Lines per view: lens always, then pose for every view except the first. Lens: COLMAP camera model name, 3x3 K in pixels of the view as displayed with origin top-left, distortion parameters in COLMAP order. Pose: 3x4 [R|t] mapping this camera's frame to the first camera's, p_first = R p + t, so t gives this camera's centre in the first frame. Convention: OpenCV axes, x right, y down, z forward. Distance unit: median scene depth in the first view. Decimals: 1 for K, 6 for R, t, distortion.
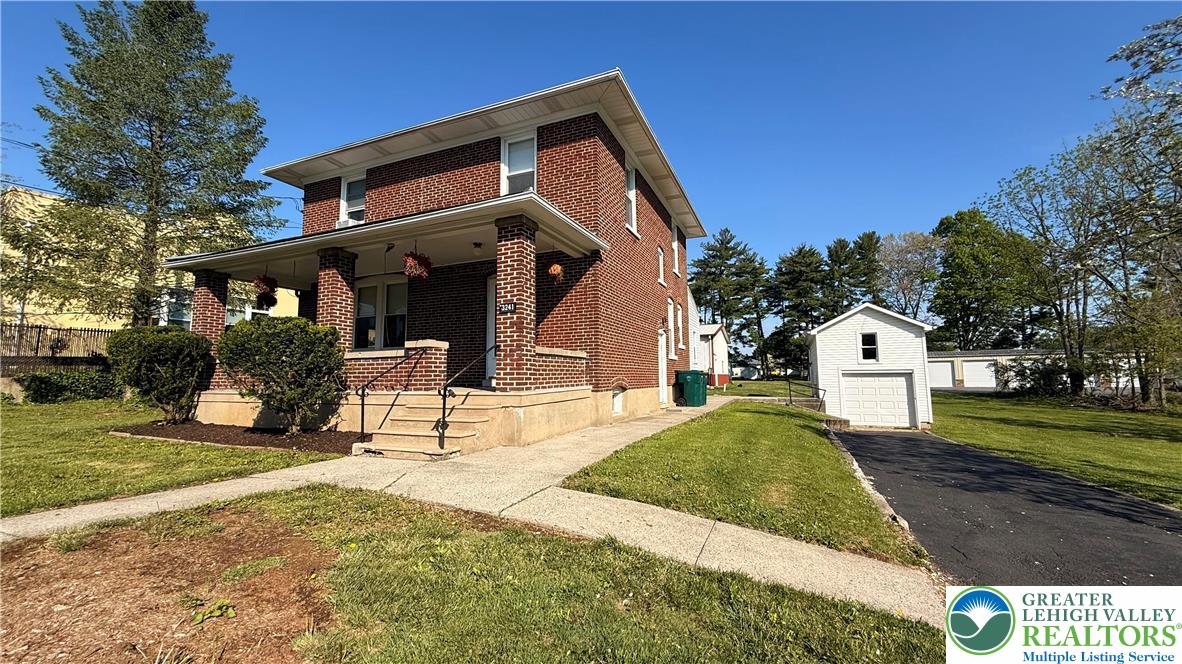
lens RADIAL K [[463.5, 0, 591.0], [0, 463.5, 332.0], [0, 0, 1]] dist [0.001408, 0.000015]
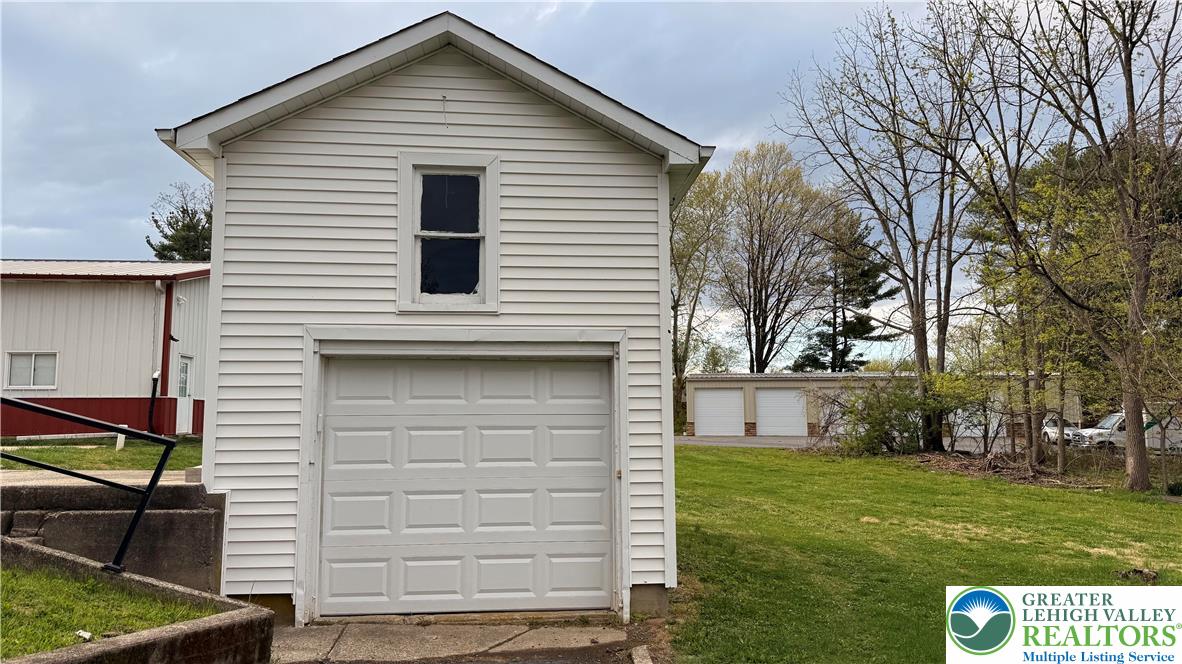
lens RADIAL K [[866.5, 0, 591.0], [0, 866.5, 332.0], [0, 0, 1]] dist [0.007823, 0.001828]
pose [[0.879677, 0.054376, 0.472453, 0.883019], [-0.051191, 0.998496, -0.019605, 0.152397], [-0.472809, -0.006940, 0.881138, 1.161648]]
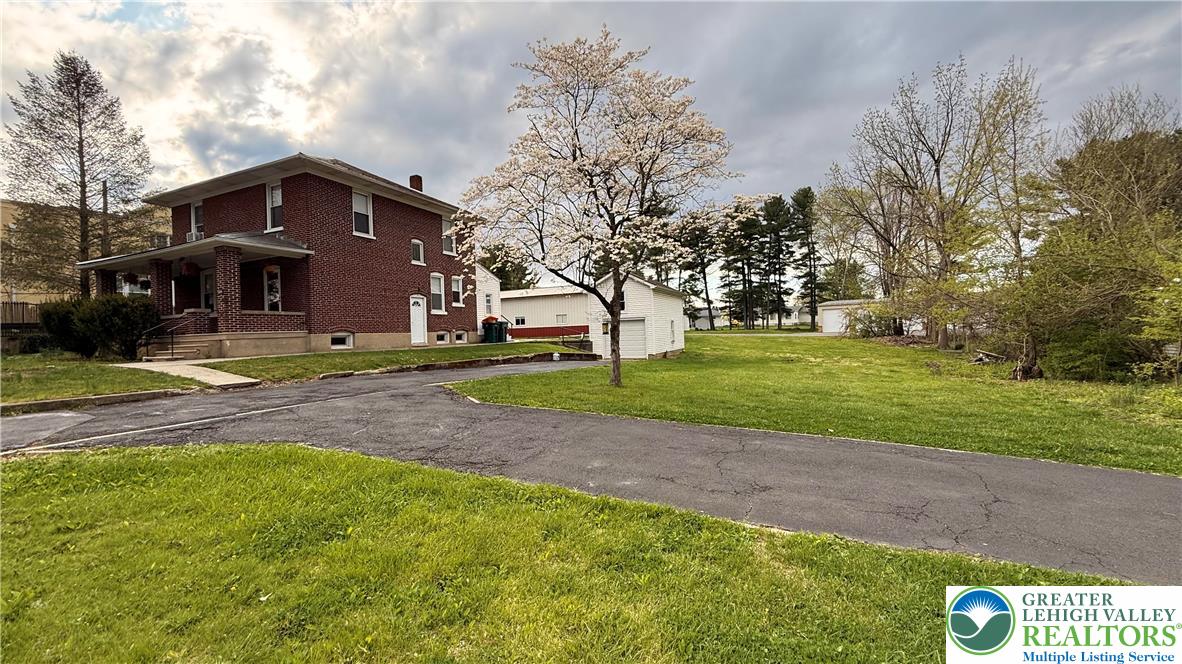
lens RADIAL K [[463.5, 0, 591.0], [0, 463.5, 332.0], [0, 0, 1]] dist [0.001408, 0.000015]
pose [[0.999602, -0.025433, -0.012206, 0.982811], [0.026480, 0.995116, 0.095098, -0.018868], [0.009728, -0.095383, 0.995393, -0.695764]]
